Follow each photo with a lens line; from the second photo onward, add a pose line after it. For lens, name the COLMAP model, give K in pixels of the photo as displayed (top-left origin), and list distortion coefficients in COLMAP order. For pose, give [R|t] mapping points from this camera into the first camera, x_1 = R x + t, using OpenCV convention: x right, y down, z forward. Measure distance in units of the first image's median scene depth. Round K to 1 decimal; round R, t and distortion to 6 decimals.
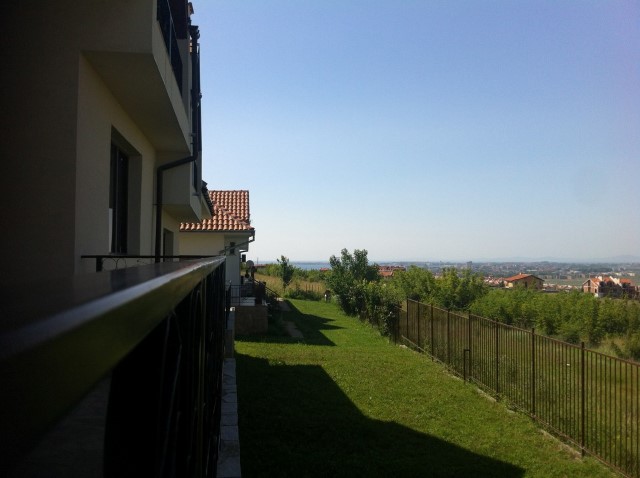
lens RADIAL K [[609.5, 0, 320.0], [0, 609.5, 239.0], [0, 0, 1]] dist [0.071216, -0.262160]
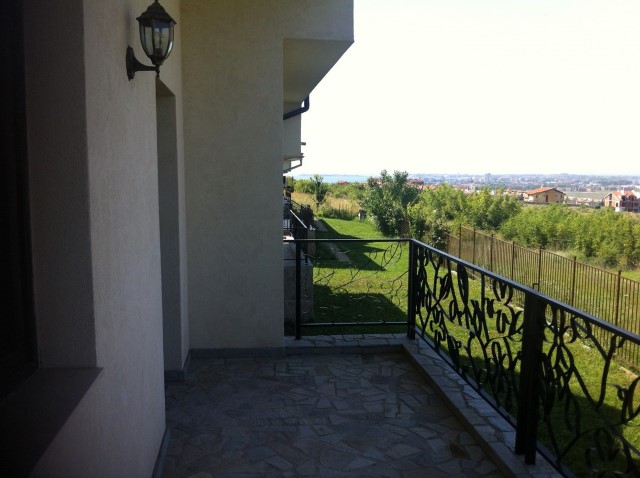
lens RADIAL K [[609.5, 0, 320.0], [0, 609.5, 239.0], [0, 0, 1]] dist [0.071216, -0.262160]
pose [[0.999646, 0.005182, -0.026084, -0.037410], [-0.001381, 0.989629, 0.143642, -0.015721], [0.026558, -0.143555, 0.989286, -0.003406]]
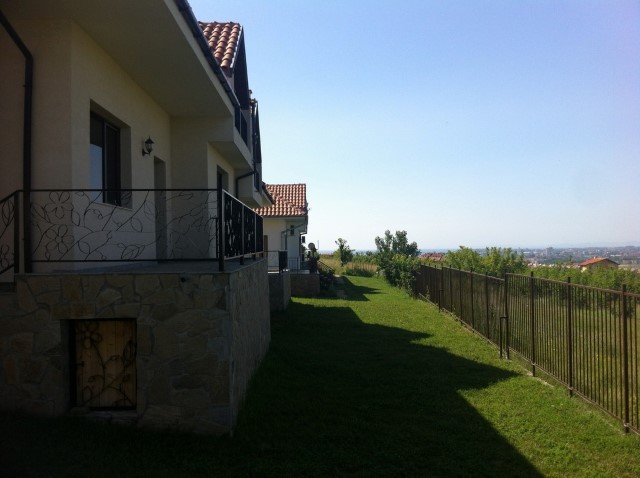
lens RADIAL K [[613.8, 0, 320.2], [0, 613.8, 248.8], [0, 0, 1]] dist [0.006339, -0.147866]
pose [[0.992837, -0.016570, -0.118325, 0.050484], [0.020584, 0.999251, 0.032778, 0.010504], [0.117693, -0.034979, 0.992434, -0.201360]]
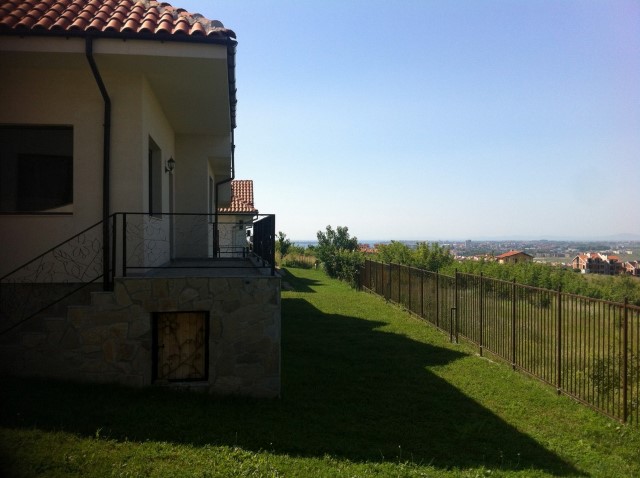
lens RADIAL K [[605.9, 0, 320.0], [0, 605.9, 239.0], [0, 0, 1]] dist [0.090178, -0.322234]
pose [[0.999994, -0.003293, 0.000739, 0.021733], [0.003266, 0.999407, 0.034288, 0.000802], [-0.000851, -0.034286, 0.999412, -0.258938]]
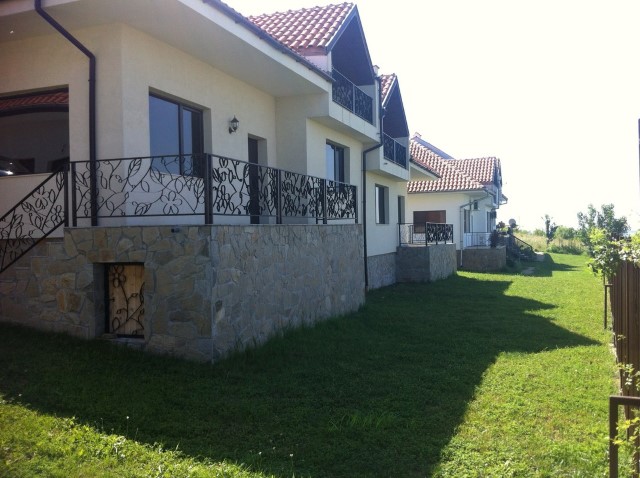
lens RADIAL K [[609.5, 0, 320.0], [0, 609.5, 239.0], [0, 0, 1]] dist [0.071216, -0.262160]
pose [[0.883042, -0.016073, -0.469019, 0.125865], [0.038395, 0.998537, 0.038069, 0.020091], [0.467721, -0.051624, 0.882367, -0.195027]]
